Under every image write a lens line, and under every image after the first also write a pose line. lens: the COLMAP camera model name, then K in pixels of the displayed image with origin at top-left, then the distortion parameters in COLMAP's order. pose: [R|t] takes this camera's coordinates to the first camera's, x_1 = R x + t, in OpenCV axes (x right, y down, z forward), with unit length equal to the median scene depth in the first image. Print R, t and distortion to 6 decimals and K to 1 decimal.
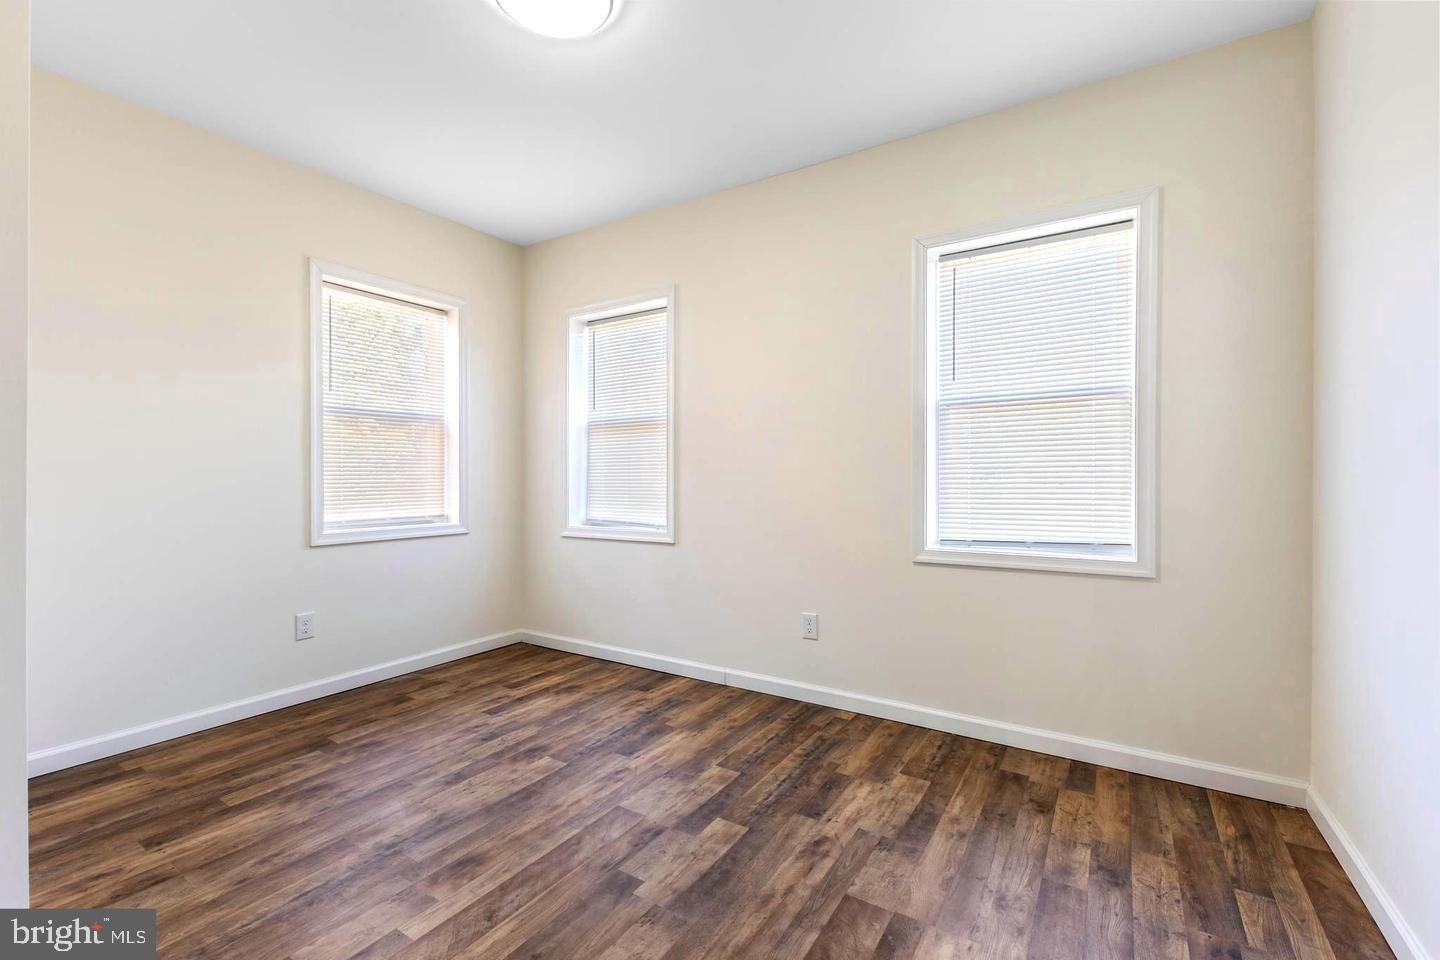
lens RADIAL K [[621.7, 0, 720.8], [0, 621.7, 479.4], [0, 0, 1]] dist [0.008041, -0.000784]
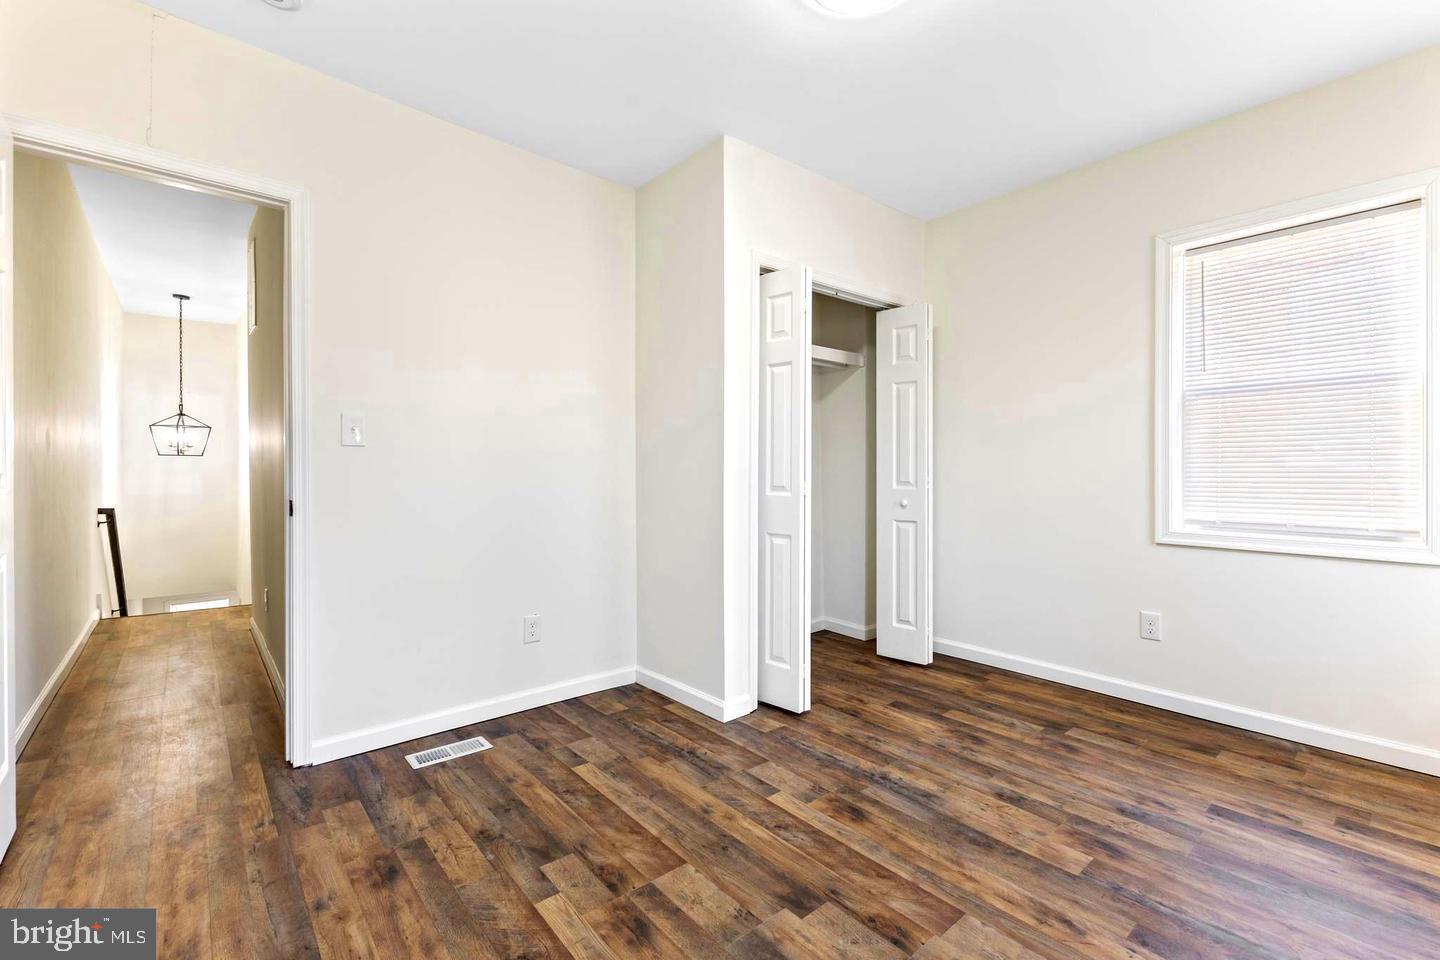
lens RADIAL K [[621.7, 0, 720.8], [0, 621.7, 479.4], [0, 0, 1]] dist [0.008041, -0.000784]
pose [[-0.290031, 0.016963, -0.956867, 0.541310], [-0.005246, 0.999800, 0.019314, -0.004793], [0.957003, 0.010621, -0.289884, 0.809629]]
